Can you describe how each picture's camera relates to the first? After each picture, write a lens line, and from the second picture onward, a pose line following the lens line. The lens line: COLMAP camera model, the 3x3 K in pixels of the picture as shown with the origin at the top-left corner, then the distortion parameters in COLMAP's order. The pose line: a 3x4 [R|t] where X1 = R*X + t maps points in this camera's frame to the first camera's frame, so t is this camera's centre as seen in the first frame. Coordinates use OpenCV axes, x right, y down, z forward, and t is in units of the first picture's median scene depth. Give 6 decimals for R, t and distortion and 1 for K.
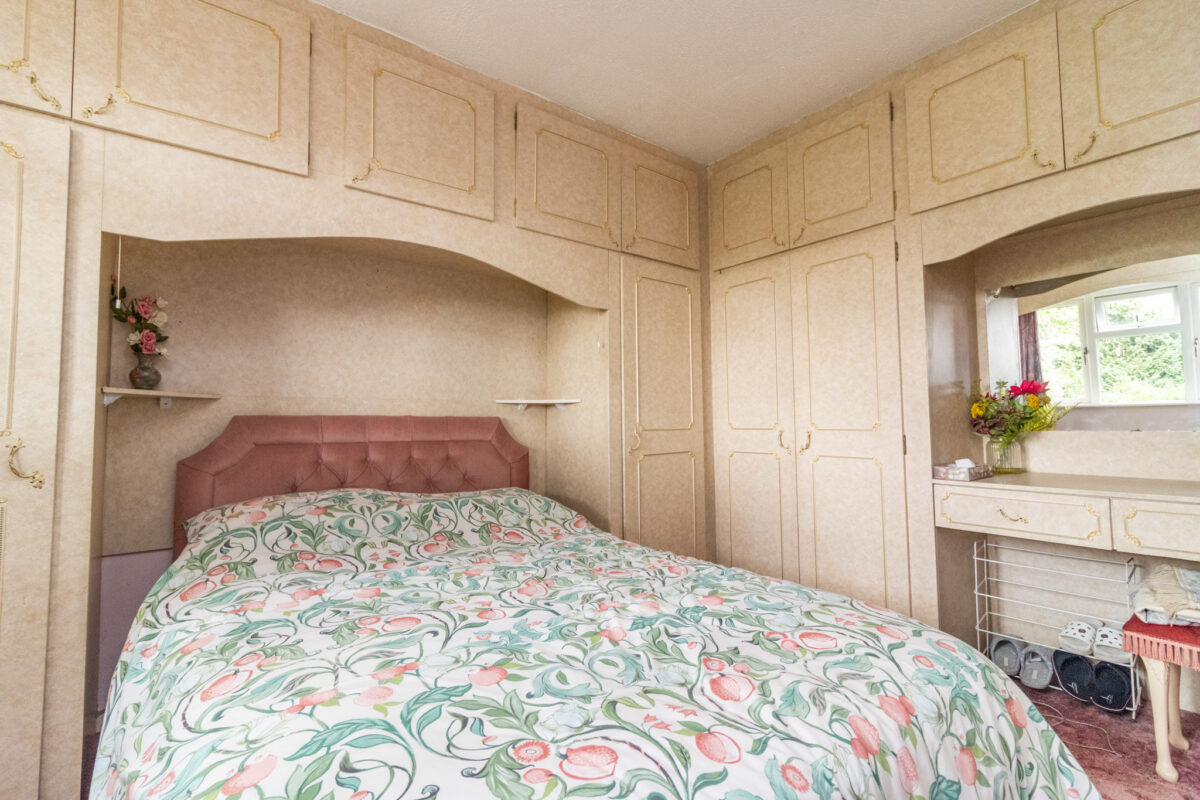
lens RADIAL K [[548.8, 0, 600.4], [0, 548.8, 396.1], [0, 0, 1]] dist [0.006908, 0.000346]
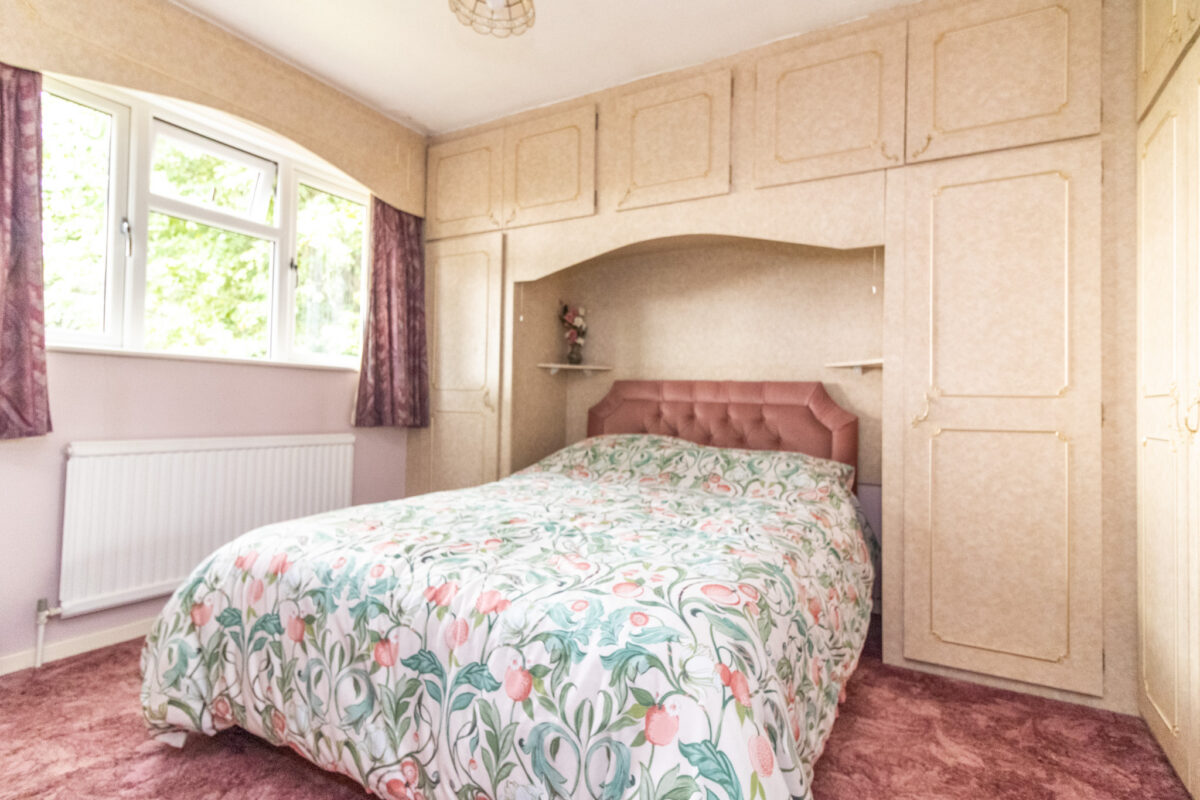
lens RADIAL K [[595.4, 0, 598.8], [0, 595.4, 397.3], [0, 0, 1]] dist [0.002606, -0.000045]
pose [[0.384428, 0.008352, -0.923117, 0.729455], [0.019420, 0.999665, 0.017131, 0.047801], [0.922951, -0.024512, 0.384137, 0.300703]]
